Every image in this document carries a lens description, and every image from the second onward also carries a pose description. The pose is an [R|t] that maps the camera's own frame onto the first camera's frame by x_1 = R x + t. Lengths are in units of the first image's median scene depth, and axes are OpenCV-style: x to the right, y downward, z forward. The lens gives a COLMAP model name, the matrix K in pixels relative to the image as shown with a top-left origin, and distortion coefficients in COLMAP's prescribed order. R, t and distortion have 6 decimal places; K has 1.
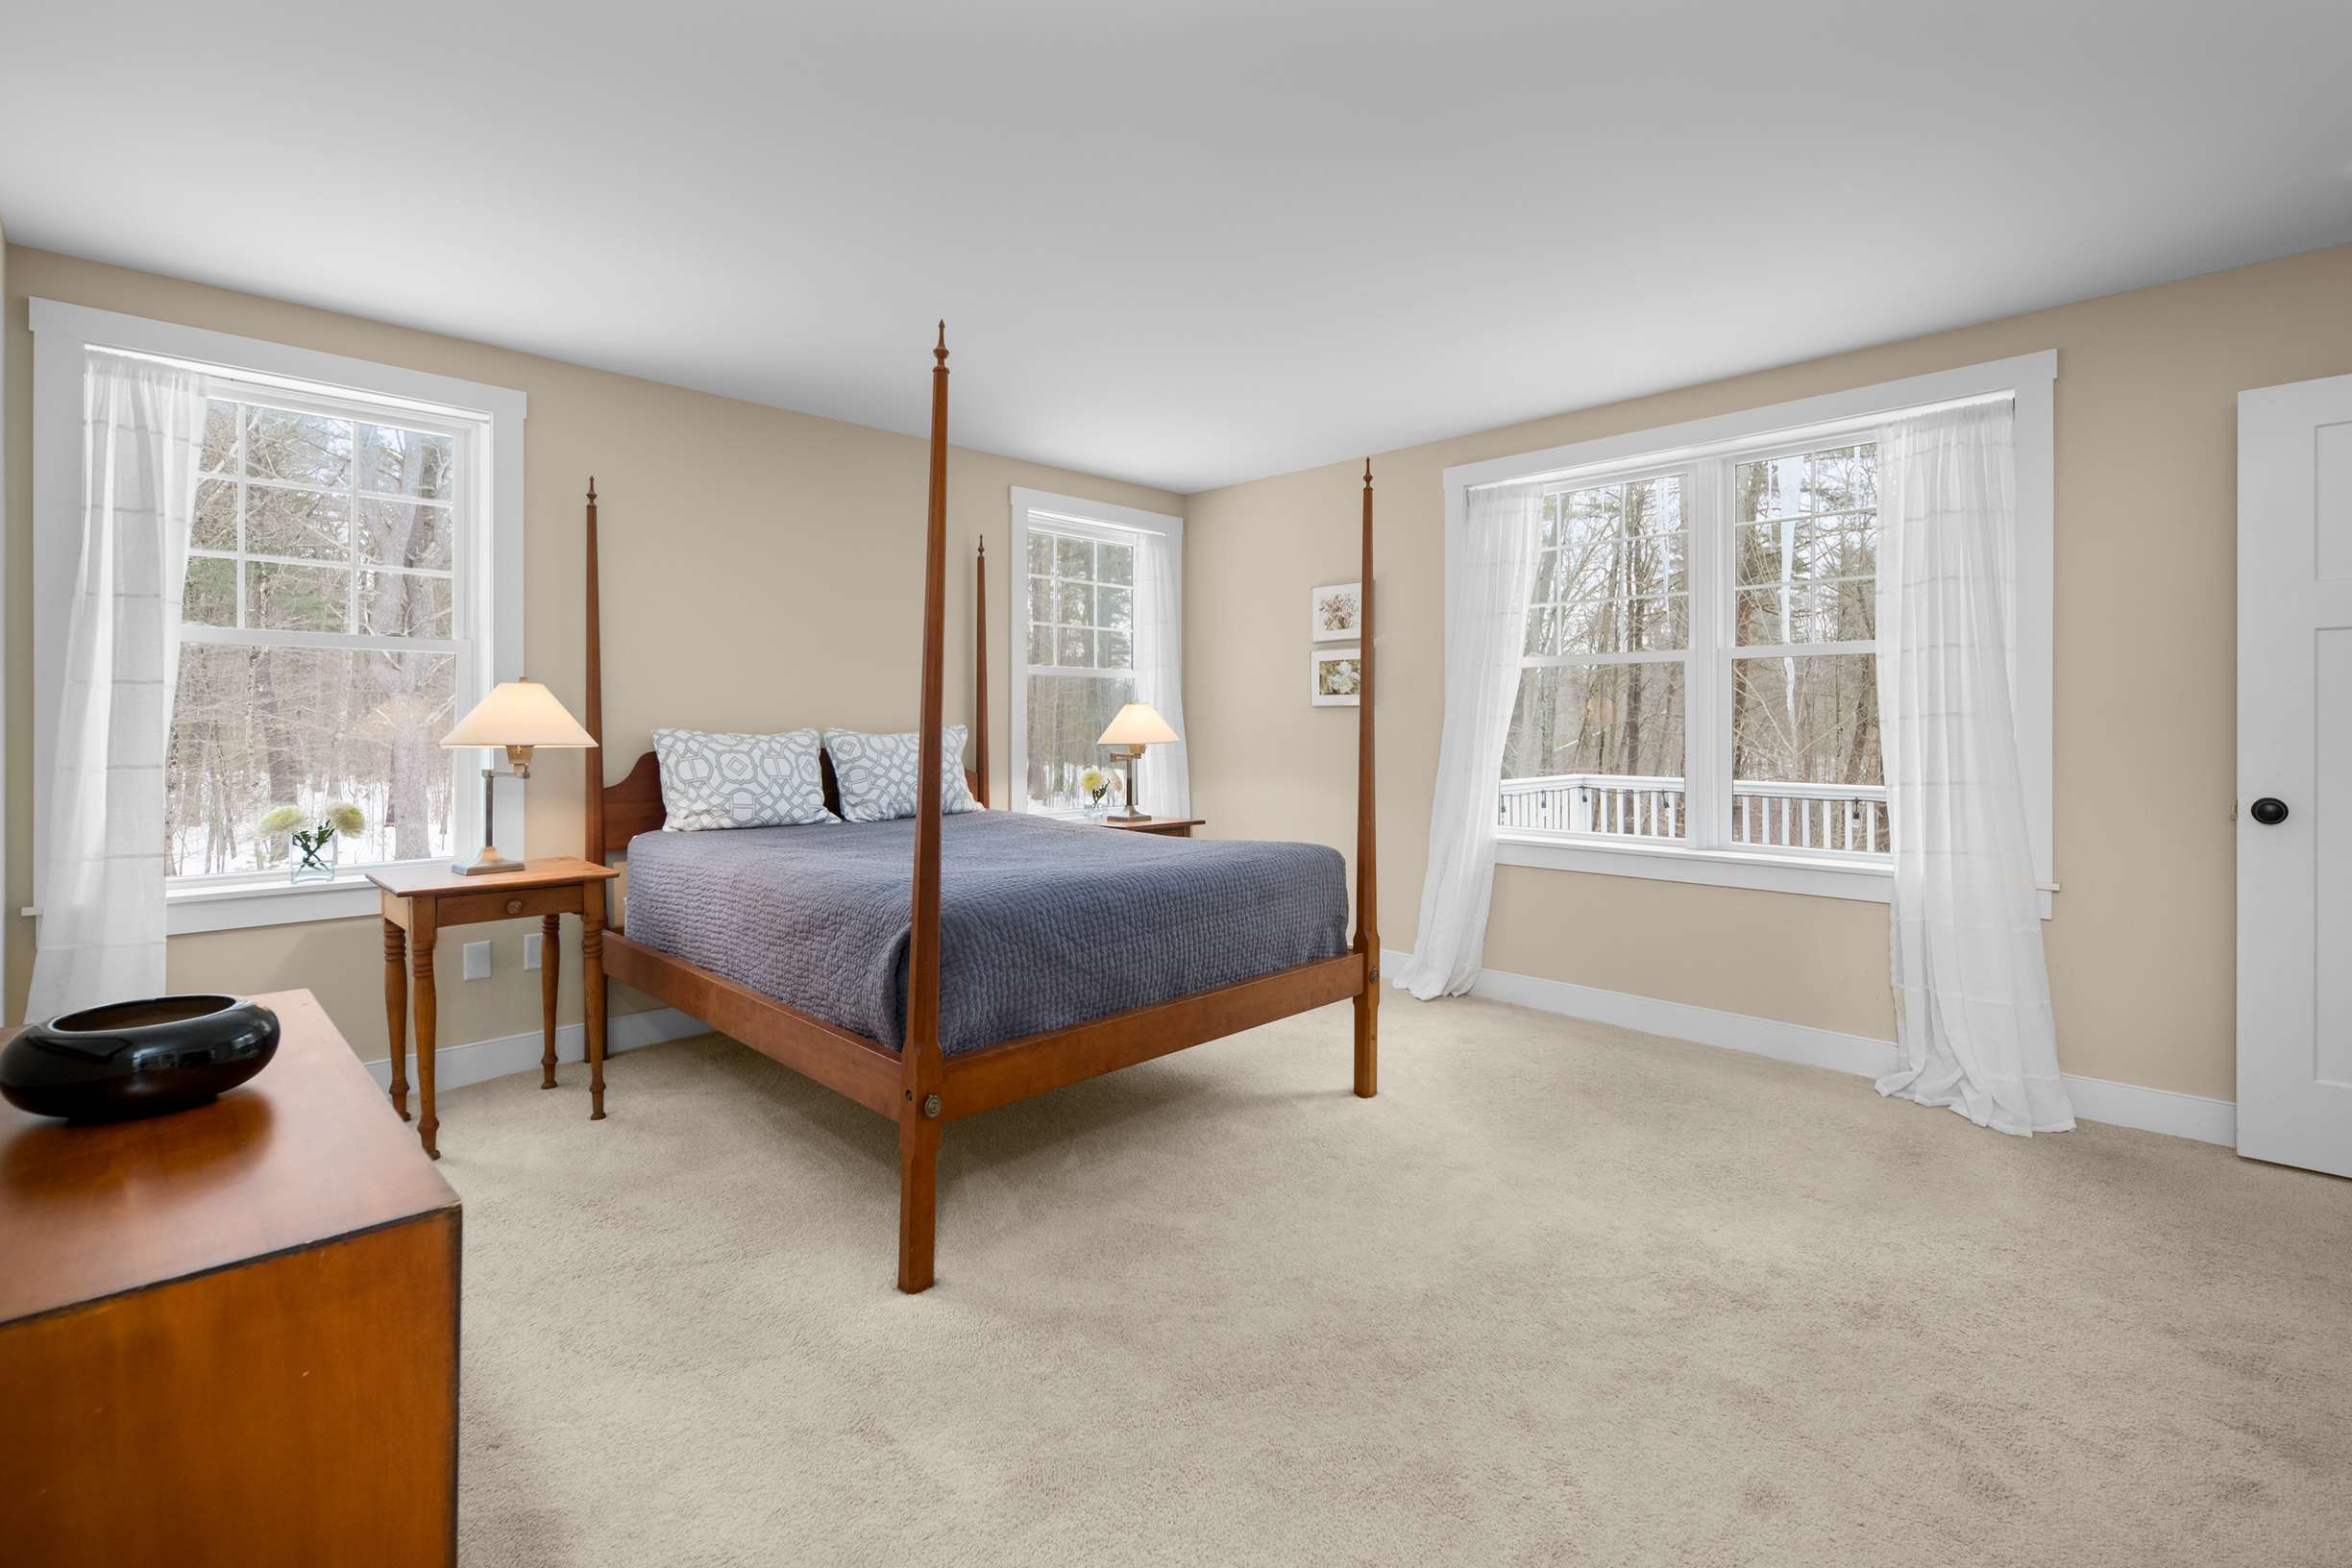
lens RADIAL K [[1100.1, 0, 1183.3], [0, 1100.1, 725.1], [0, 0, 1]] dist [0.001333, 0.000249]
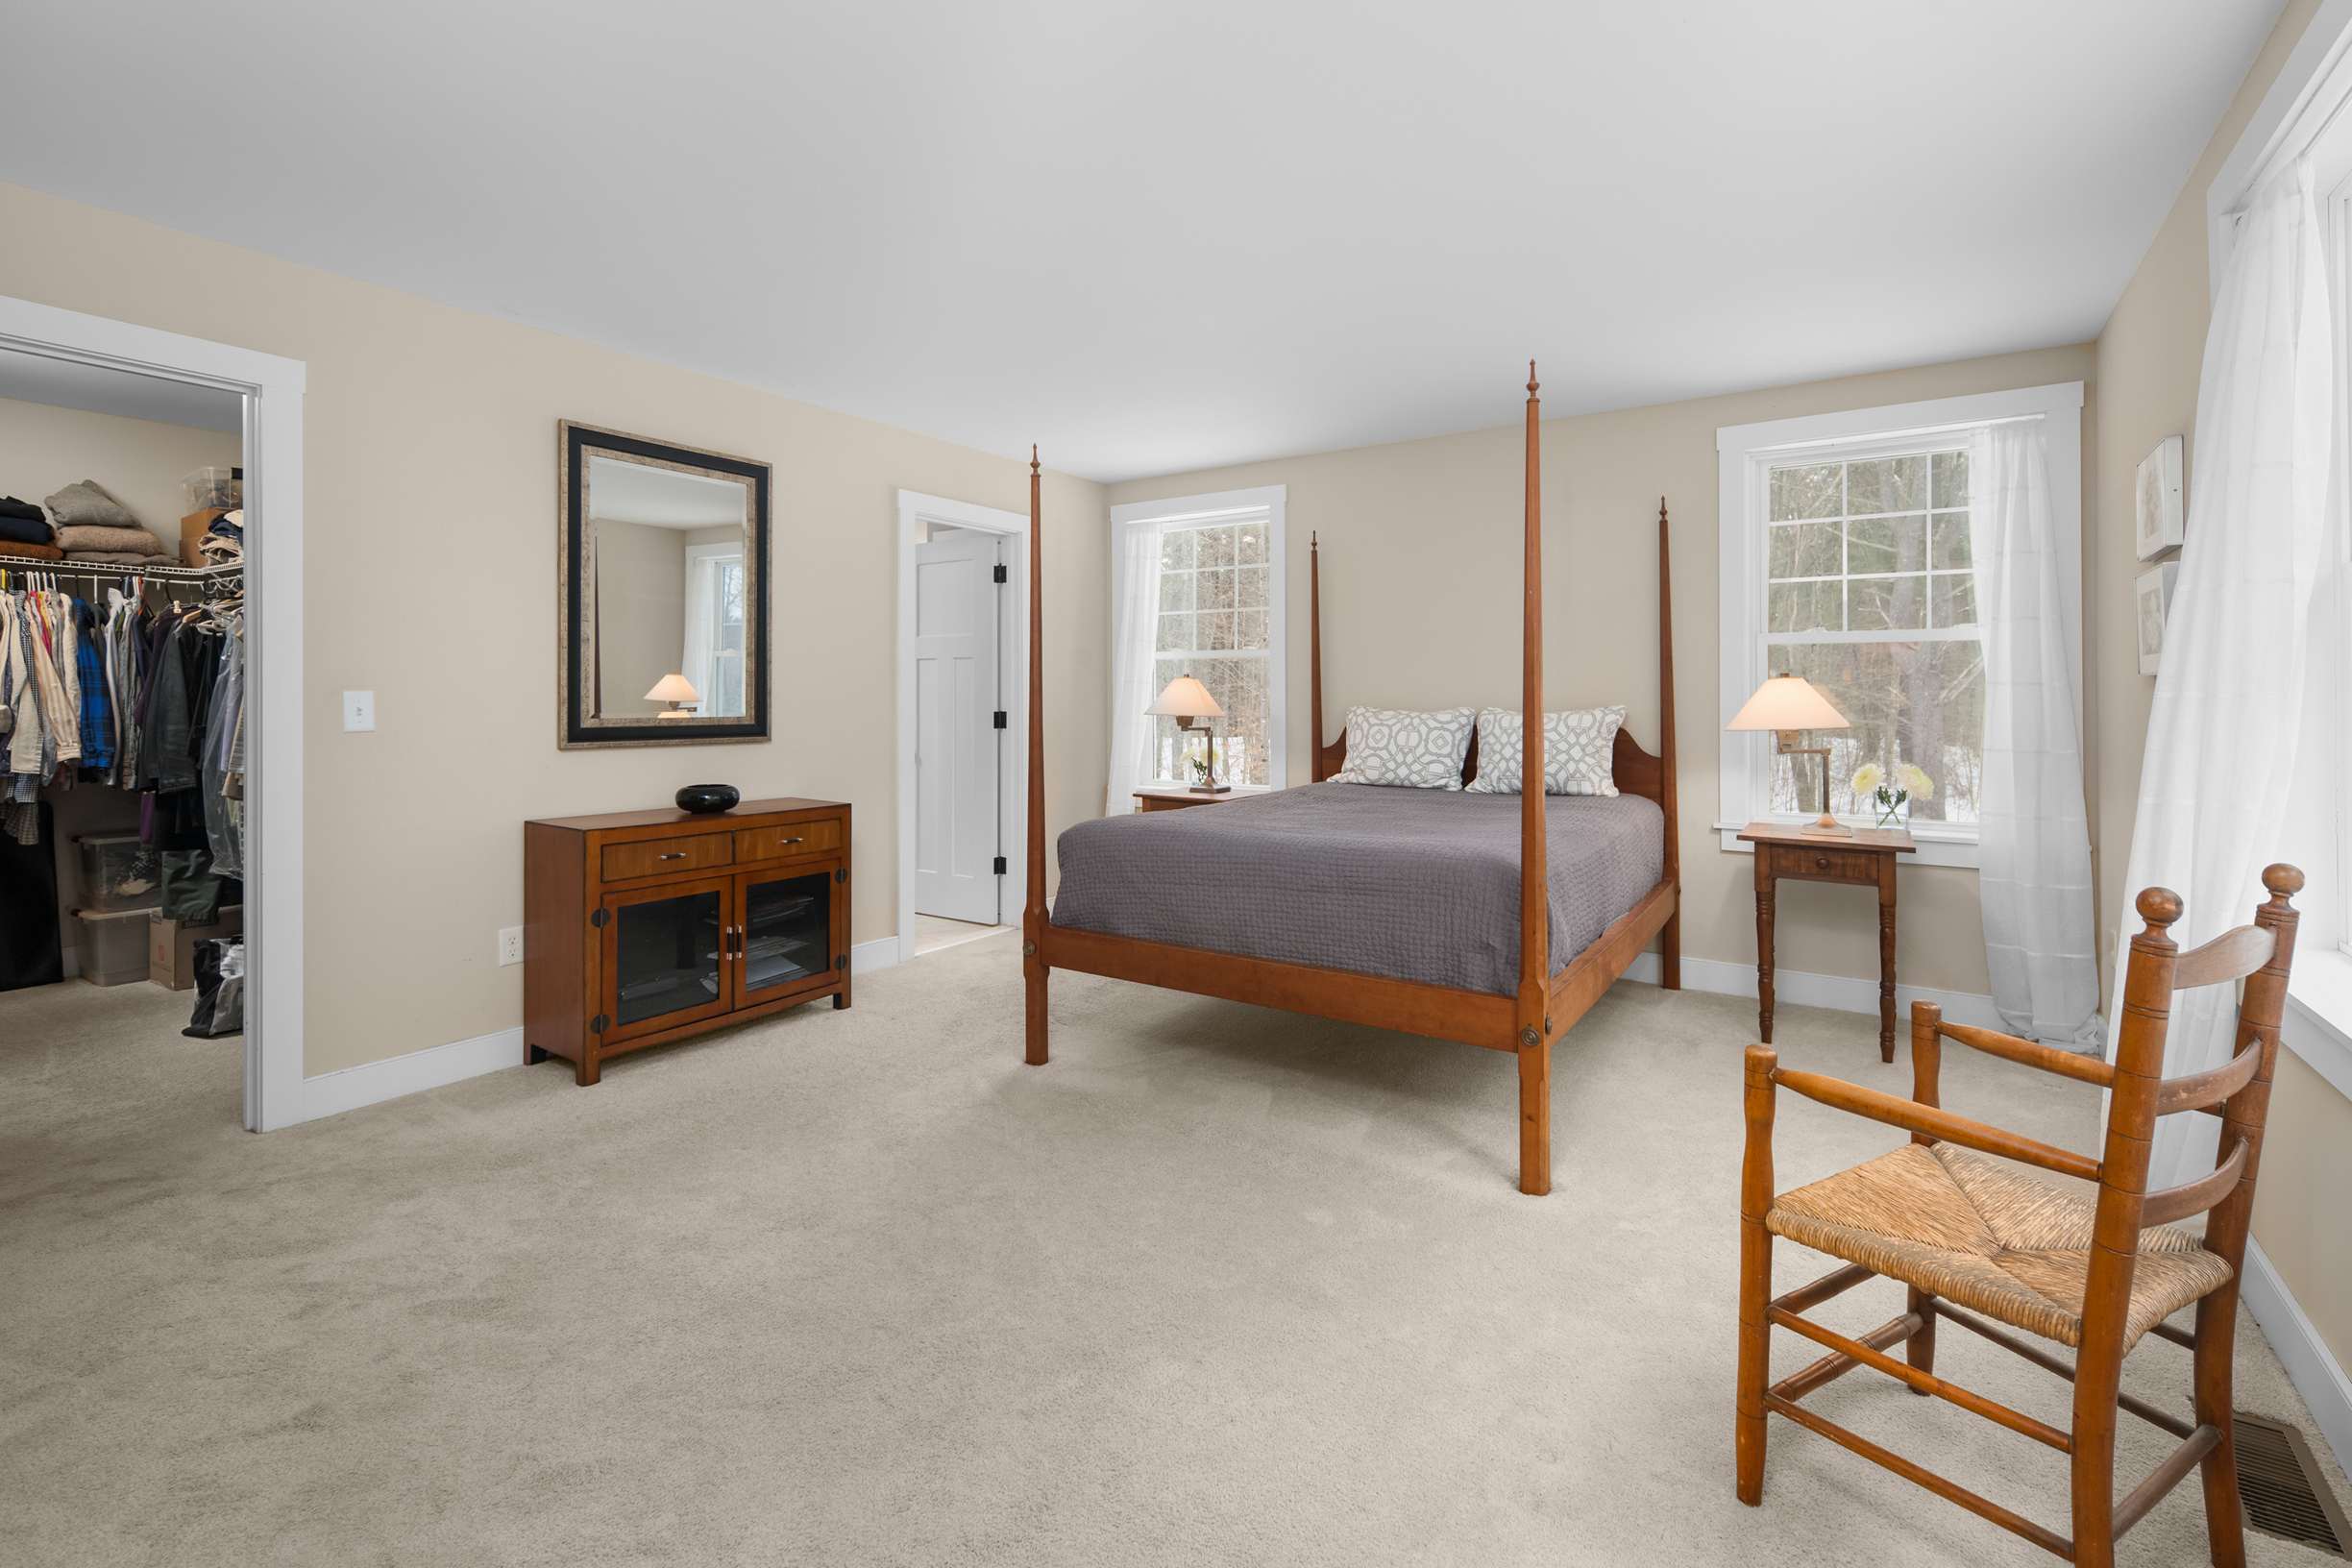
lens RADIAL K [[1036.8, 0, 1165.8], [0, 1036.8, 693.1], [0, 0, 1]] dist [0.000035, -0.000531]
pose [[0.179905, -0.004691, -0.983673, 0.712658], [-0.001406, 0.999986, -0.005026, -0.006148], [0.983683, 0.002287, 0.179896, 0.533064]]
